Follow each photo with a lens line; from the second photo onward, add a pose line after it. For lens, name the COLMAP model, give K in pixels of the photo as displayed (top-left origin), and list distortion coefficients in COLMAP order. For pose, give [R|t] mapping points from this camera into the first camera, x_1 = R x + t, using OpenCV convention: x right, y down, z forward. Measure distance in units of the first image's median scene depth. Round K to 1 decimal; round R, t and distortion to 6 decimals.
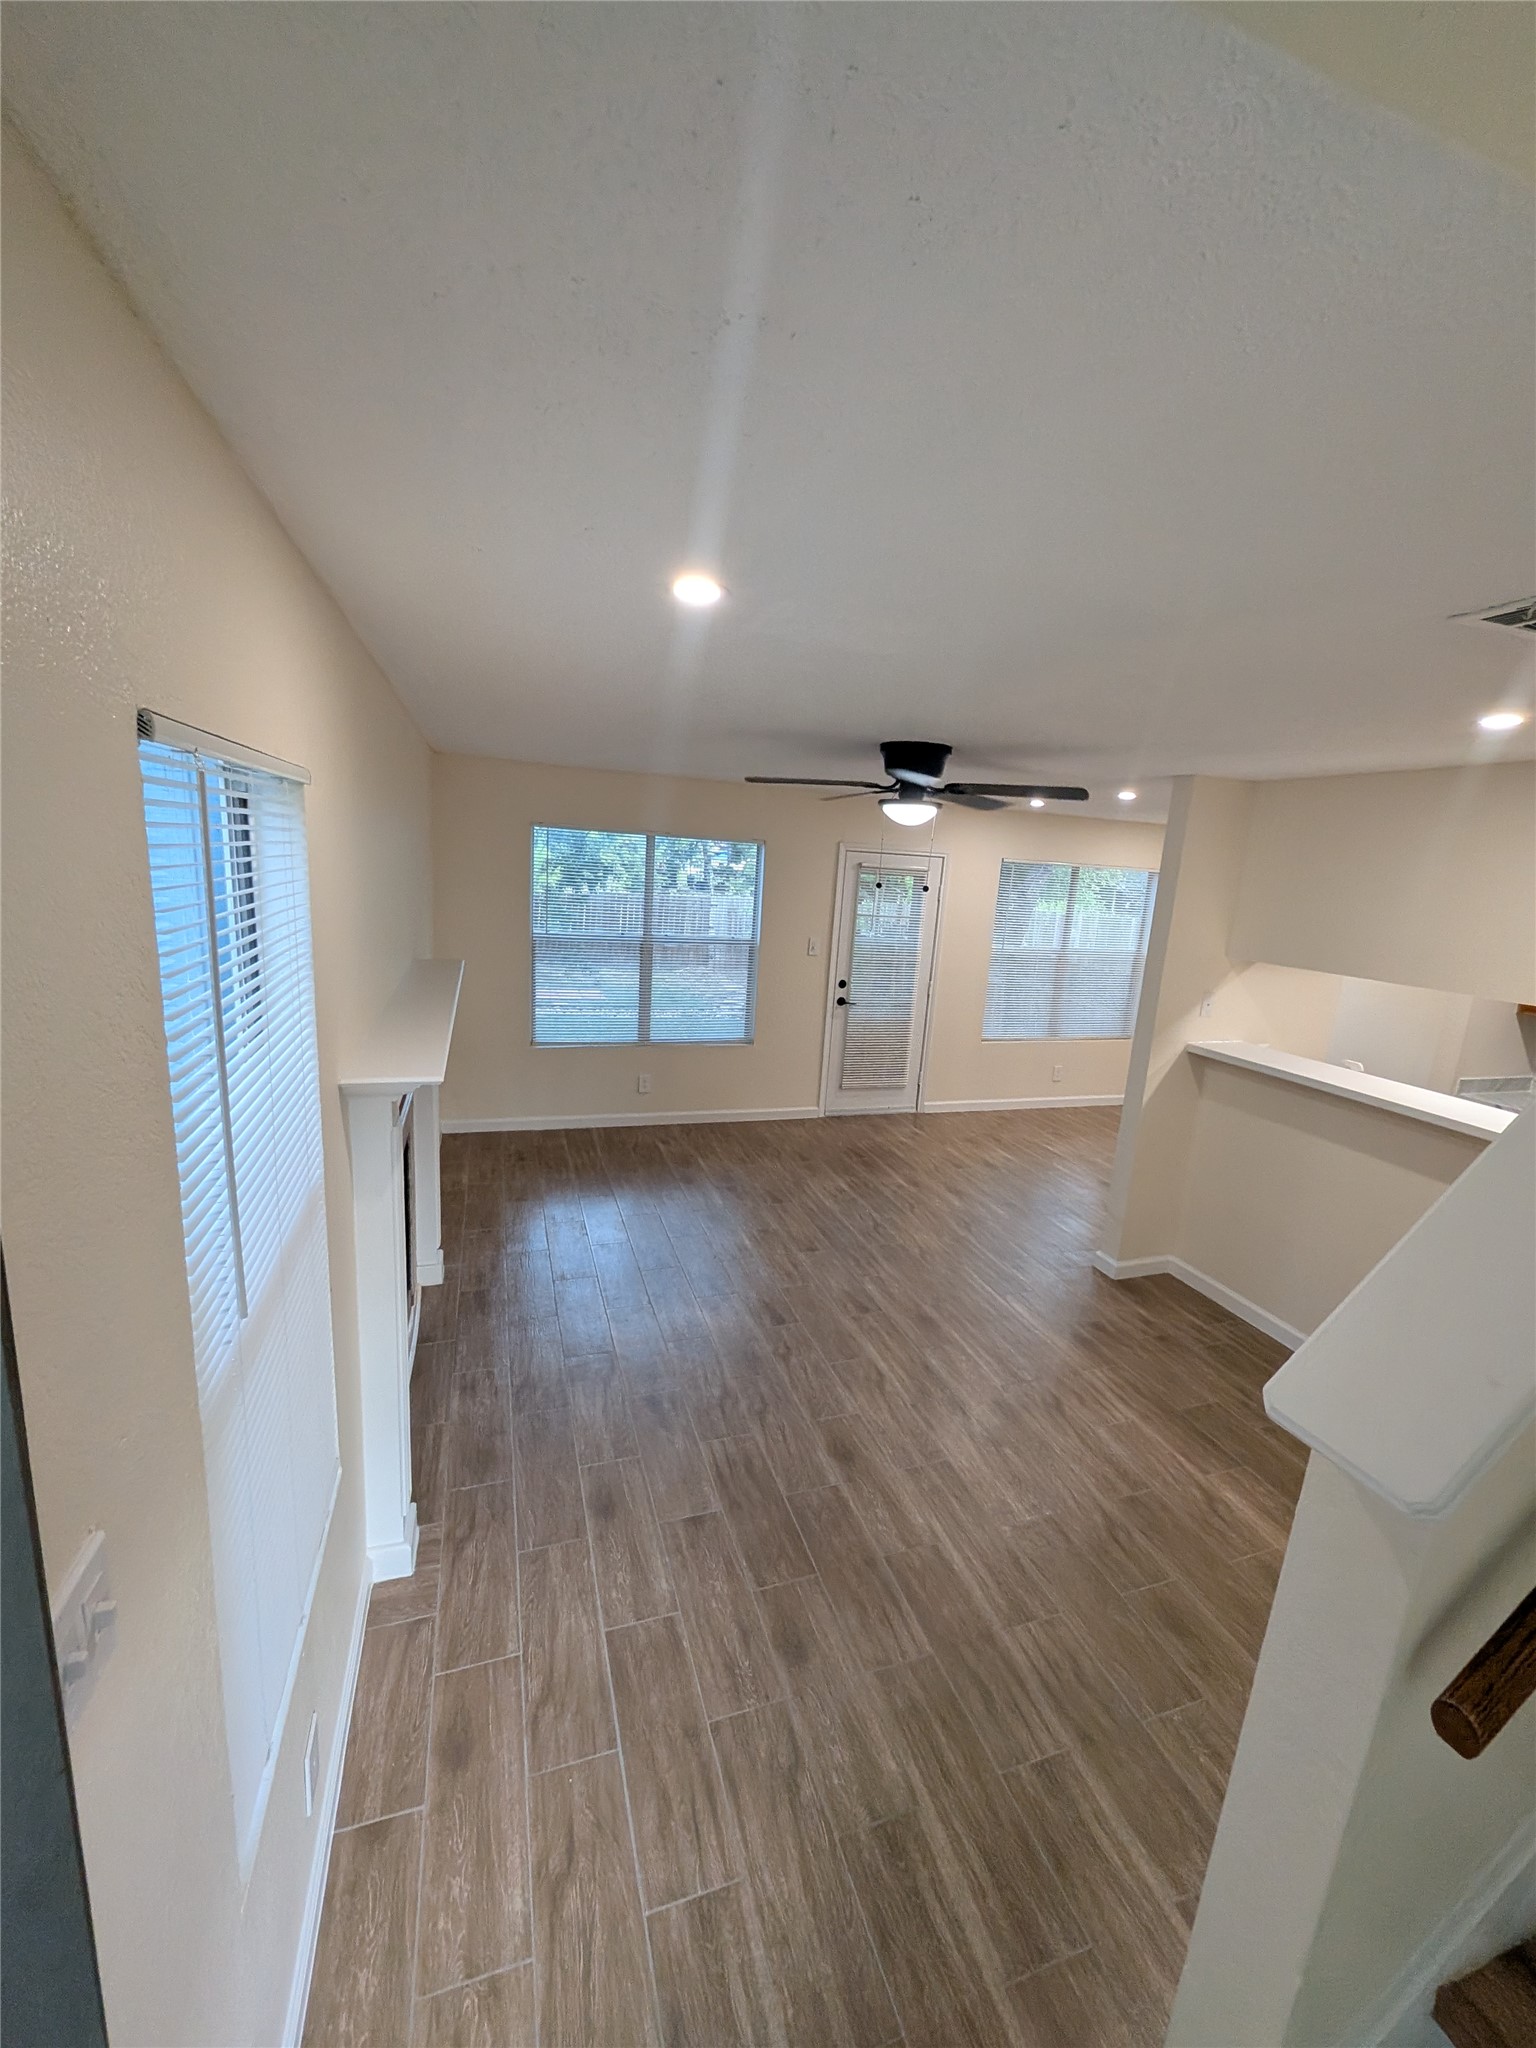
lens RADIAL K [[821.9, 0, 770.1], [0, 821.9, 1030.7], [0, 0, 1]] dist [0.006208, -0.000625]
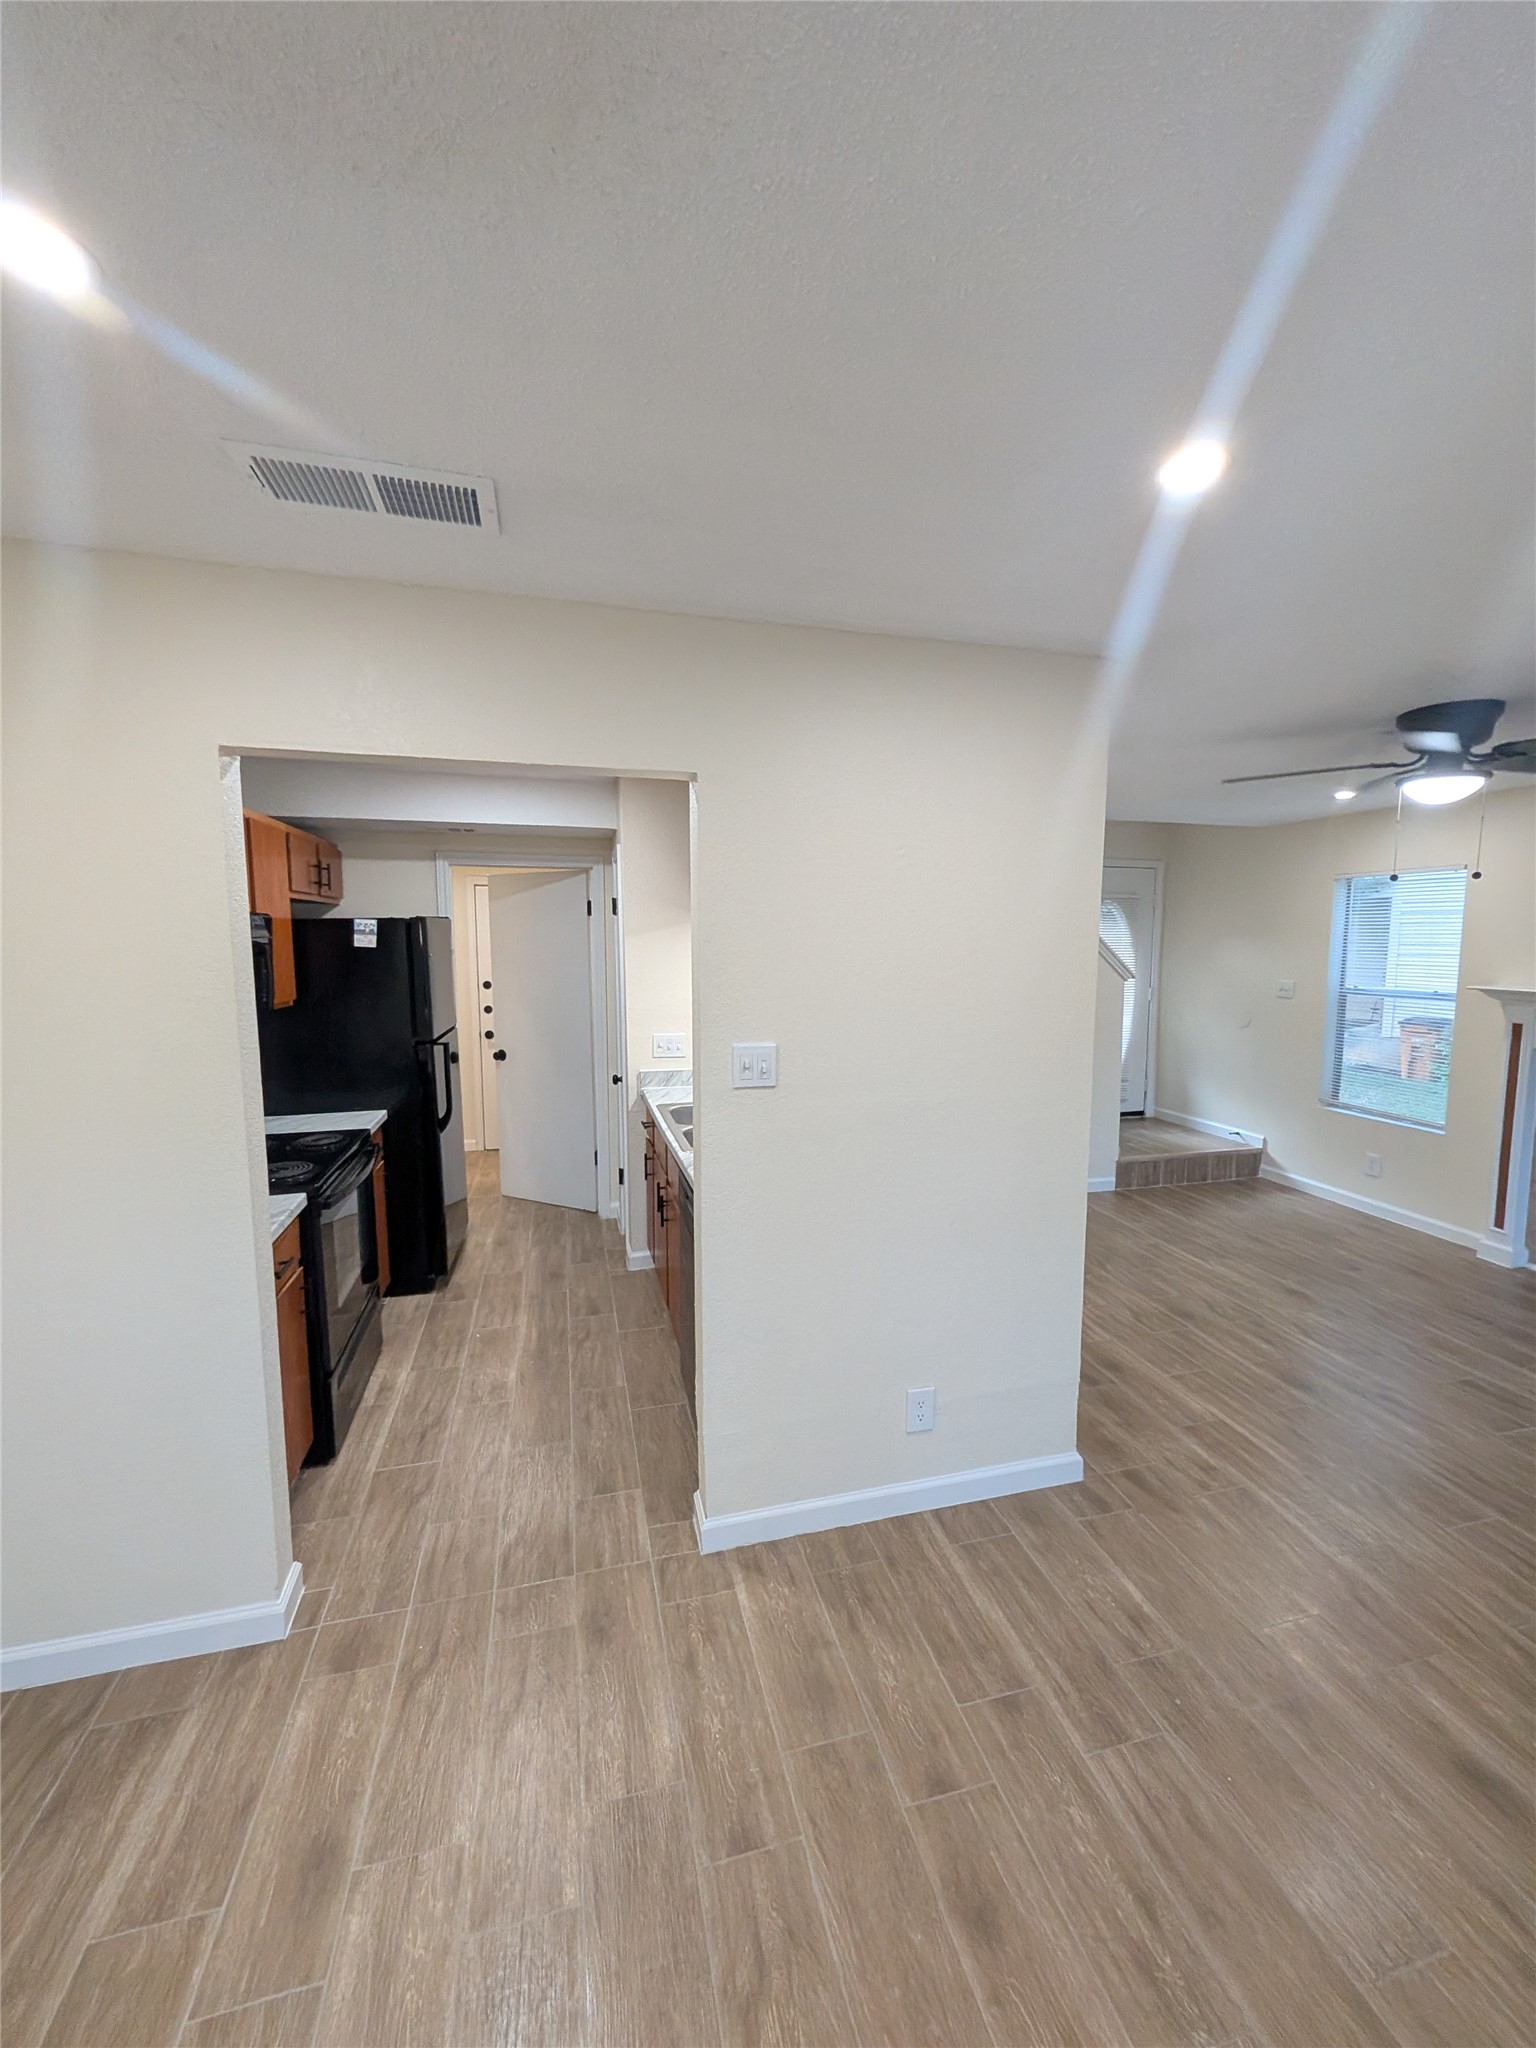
lens RADIAL K [[821.9, 0, 773.5], [0, 821.9, 1038.4], [0, 0, 1]] dist [0.006208, -0.000625]
pose [[-0.996120, -0.062473, 0.061991, 0.524233], [-0.038873, 0.944245, 0.326941, -0.180510], [-0.078960, 0.323263, -0.943009, 1.301269]]
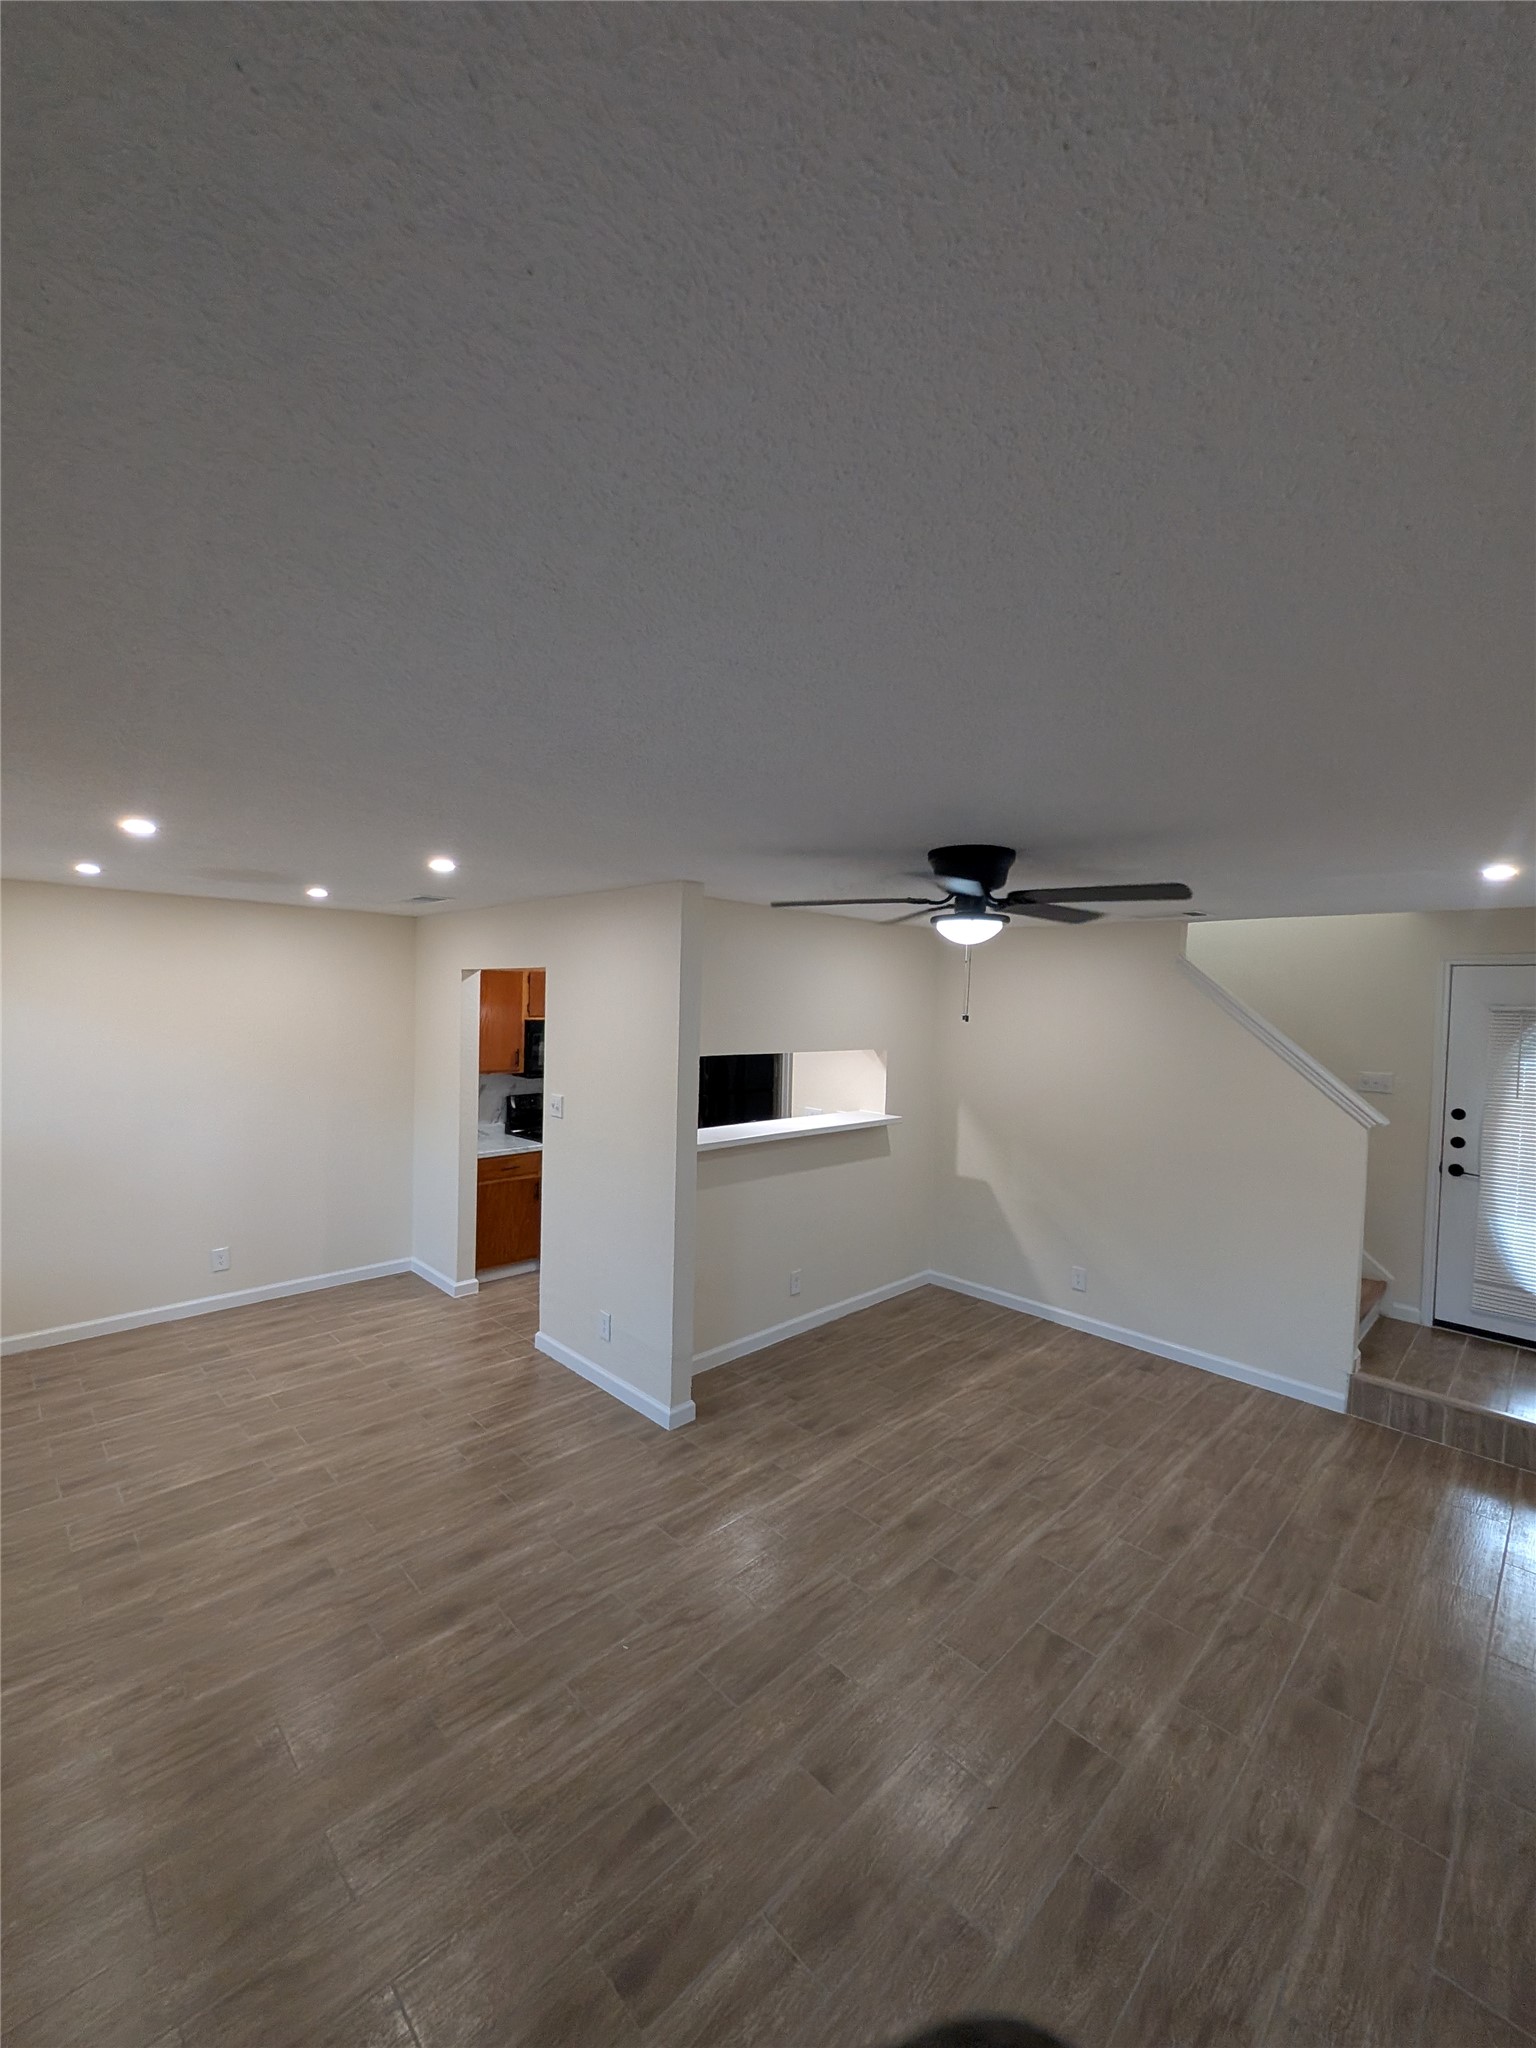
lens RADIAL K [[821.9, 0, 779.7], [0, 821.9, 1023.8], [0, 0, 1]] dist [0.006208, -0.000625]
pose [[-0.445585, -0.093069, 0.890389, -0.338227], [0.132540, 0.976763, 0.168426, -0.228366], [-0.885374, 0.193060, -0.422896, 1.039071]]
